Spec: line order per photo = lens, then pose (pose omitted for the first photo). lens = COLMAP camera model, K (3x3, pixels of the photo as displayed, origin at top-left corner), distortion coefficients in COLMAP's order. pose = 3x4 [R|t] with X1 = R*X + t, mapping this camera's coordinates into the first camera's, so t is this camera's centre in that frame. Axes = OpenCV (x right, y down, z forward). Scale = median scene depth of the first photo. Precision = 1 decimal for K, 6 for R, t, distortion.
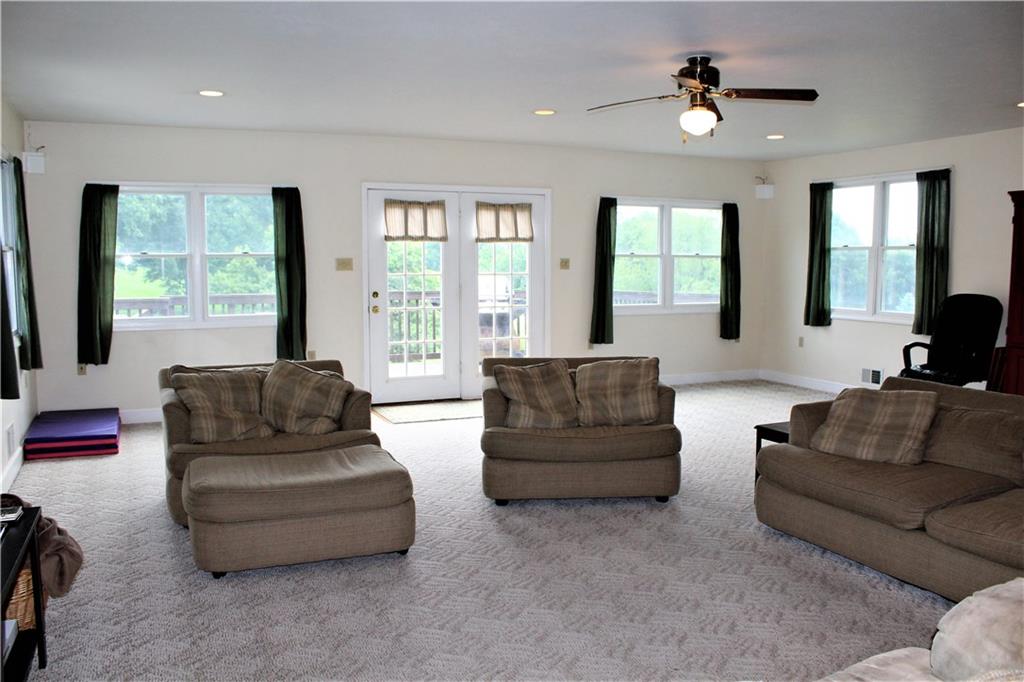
lens RADIAL K [[892.1, 0, 508.4], [0, 892.1, 345.3], [0, 0, 1]] dist [-0.011797, 0.006826]
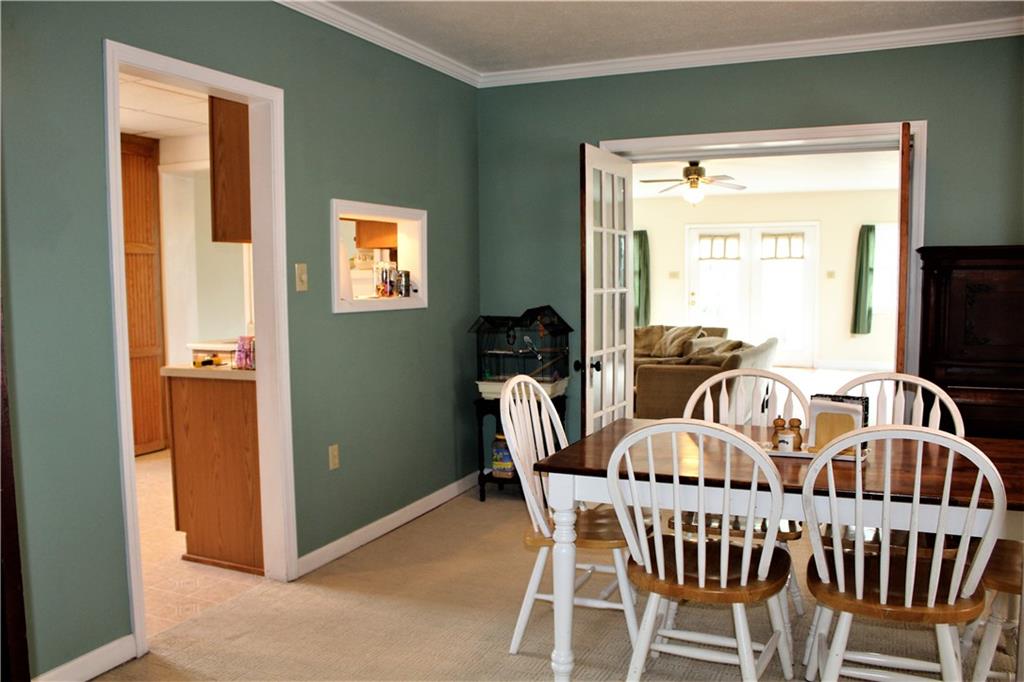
lens RADIAL K [[858.6, 0, 512.0], [0, 858.6, 341.0], [0, 0, 1]] dist [-0.001115, 0.002750]
pose [[0.692054, 0.051608, -0.719999, 0.745753], [-0.069080, 0.997598, 0.005107, 0.042363], [0.718533, 0.046203, 0.693957, -0.300074]]
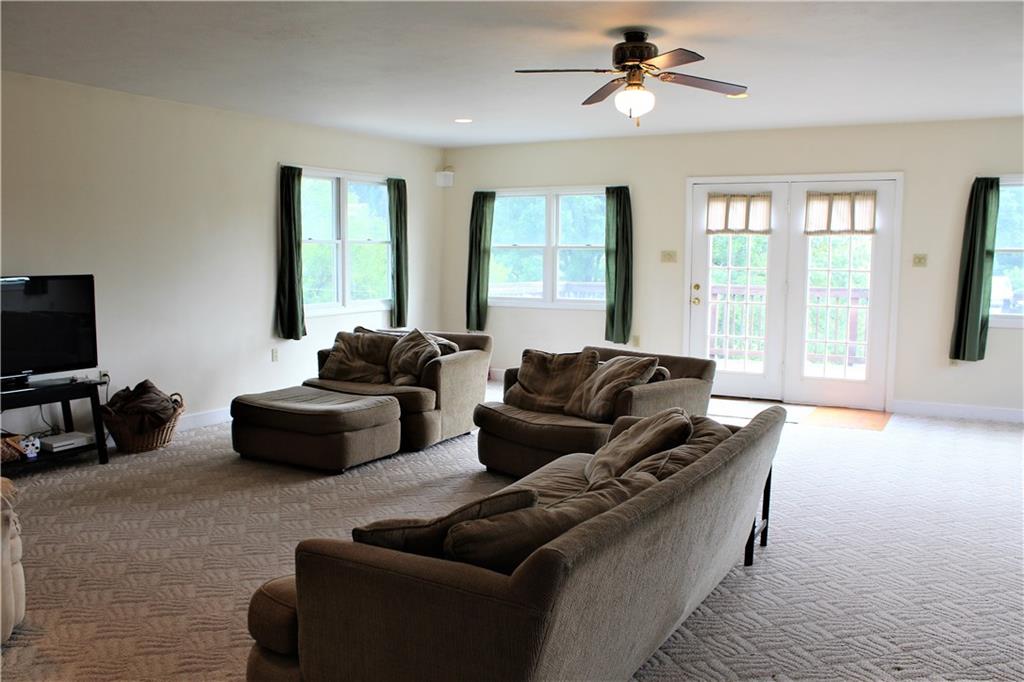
lens RADIAL K [[892.1, 0, 508.4], [0, 892.1, 345.3], [0, 0, 1]] dist [-0.011797, 0.006826]
pose [[0.628806, 0.089051, -0.772446, 0.515000], [-0.087735, 0.995202, 0.043310, -0.015478], [0.772596, 0.040537, 0.633602, 0.189877]]
